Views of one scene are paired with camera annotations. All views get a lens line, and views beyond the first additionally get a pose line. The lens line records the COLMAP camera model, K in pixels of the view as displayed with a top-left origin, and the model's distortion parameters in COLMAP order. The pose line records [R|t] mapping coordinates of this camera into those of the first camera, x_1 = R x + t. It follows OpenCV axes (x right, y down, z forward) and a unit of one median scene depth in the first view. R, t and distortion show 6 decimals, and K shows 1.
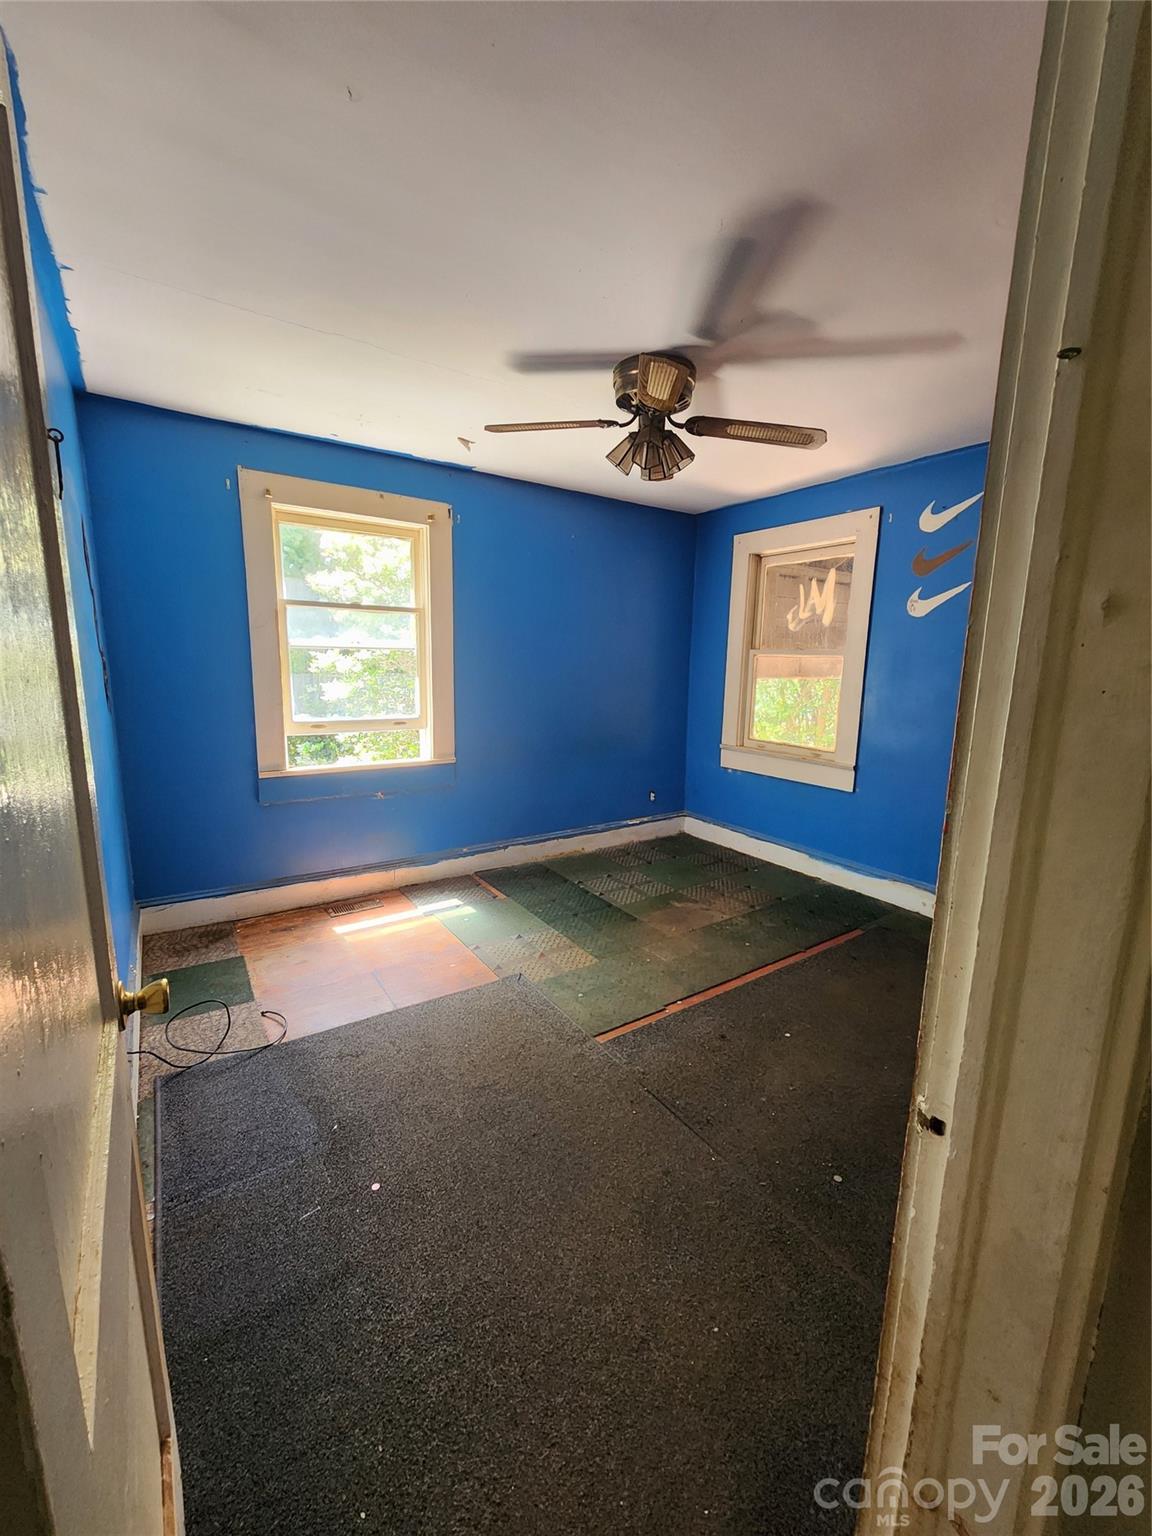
lens RADIAL K [[627.9, 0, 576.0], [0, 627.9, 768.0], [0, 0, 1]] dist [-0.000031, -0.000473]
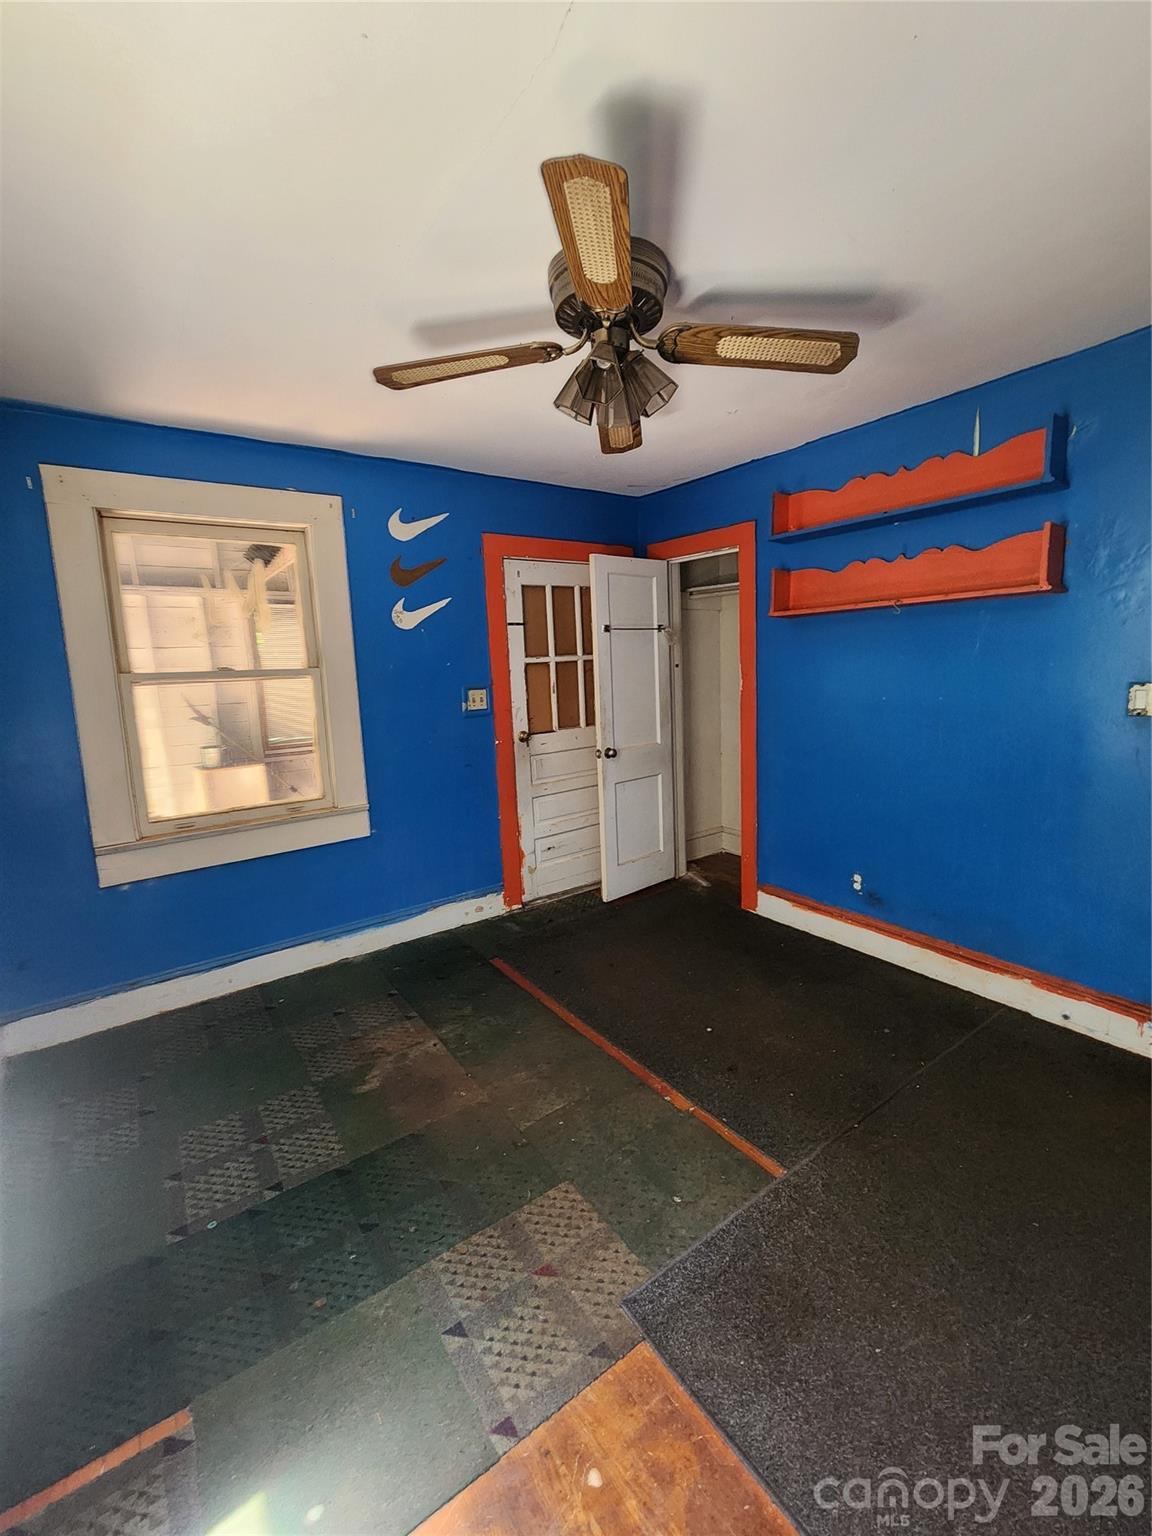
lens RADIAL K [[656.1, 0, 582.3], [0, 656.1, 748.9], [0, 0, 1]] dist [0.000763, -0.000231]
pose [[-0.043529, -0.151804, 0.987452, -0.433048], [0.211237, 0.964644, 0.157610, -0.157085], [-0.976465, 0.215447, -0.009923, 0.743778]]
